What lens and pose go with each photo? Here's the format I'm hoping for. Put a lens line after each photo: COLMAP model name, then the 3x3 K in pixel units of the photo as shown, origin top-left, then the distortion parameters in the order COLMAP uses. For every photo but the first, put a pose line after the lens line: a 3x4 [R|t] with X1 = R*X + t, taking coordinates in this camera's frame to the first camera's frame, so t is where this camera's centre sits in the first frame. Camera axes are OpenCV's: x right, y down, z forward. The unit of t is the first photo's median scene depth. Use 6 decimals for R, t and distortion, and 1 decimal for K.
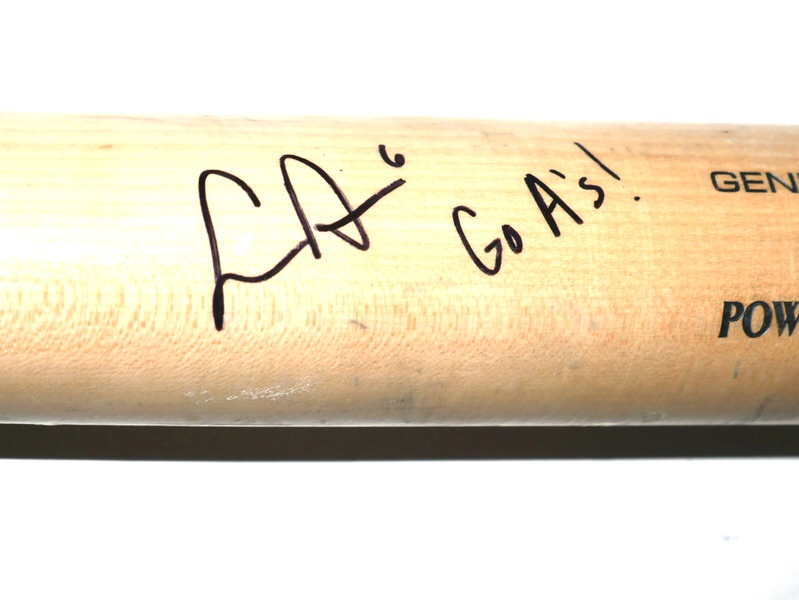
lens RADIAL K [[1771.1, 0, 399.5], [0, 1771.1, 300.0], [0, 0, 1]] dist [0.129816, 0.236088]
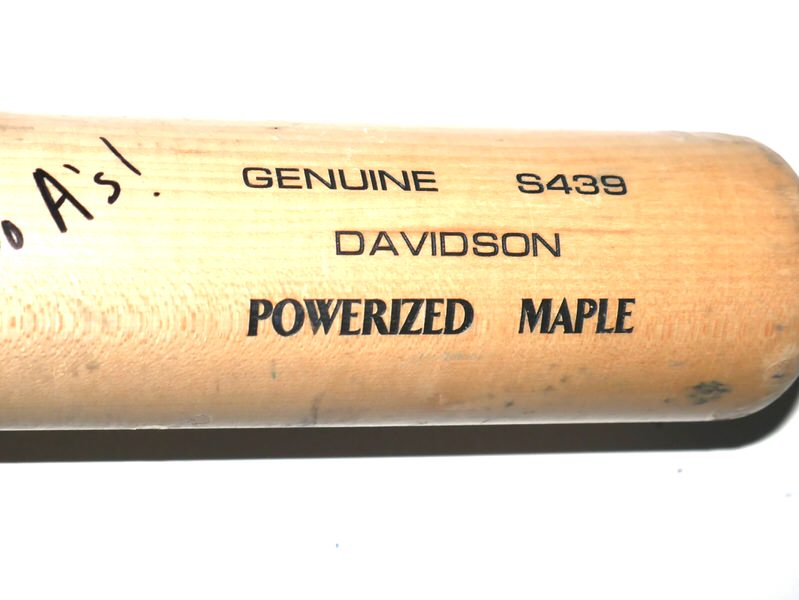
lens RADIAL K [[1771.1, 0, 399.5], [0, 1771.1, 300.0], [0, 0, 1]] dist [0.129816, 0.236088]
pose [[0.999979, -0.004729, -0.004344, 0.277848], [0.004669, 0.999894, -0.013770, 0.015622], [0.004409, 0.013749, 0.999896, 0.023954]]
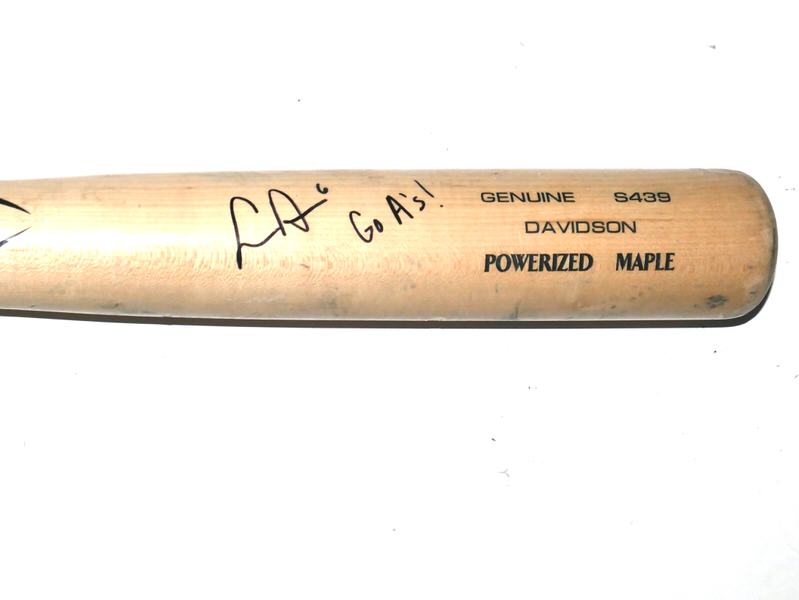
lens RADIAL K [[1771.1, 0, 399.5], [0, 1771.1, 300.0], [0, 0, 1]] dist [0.129816, 0.236088]
pose [[0.993158, -0.019727, -0.115101, 0.330971], [0.016512, 0.999448, -0.028821, 0.116300], [0.115606, 0.026723, 0.992936, -1.109758]]
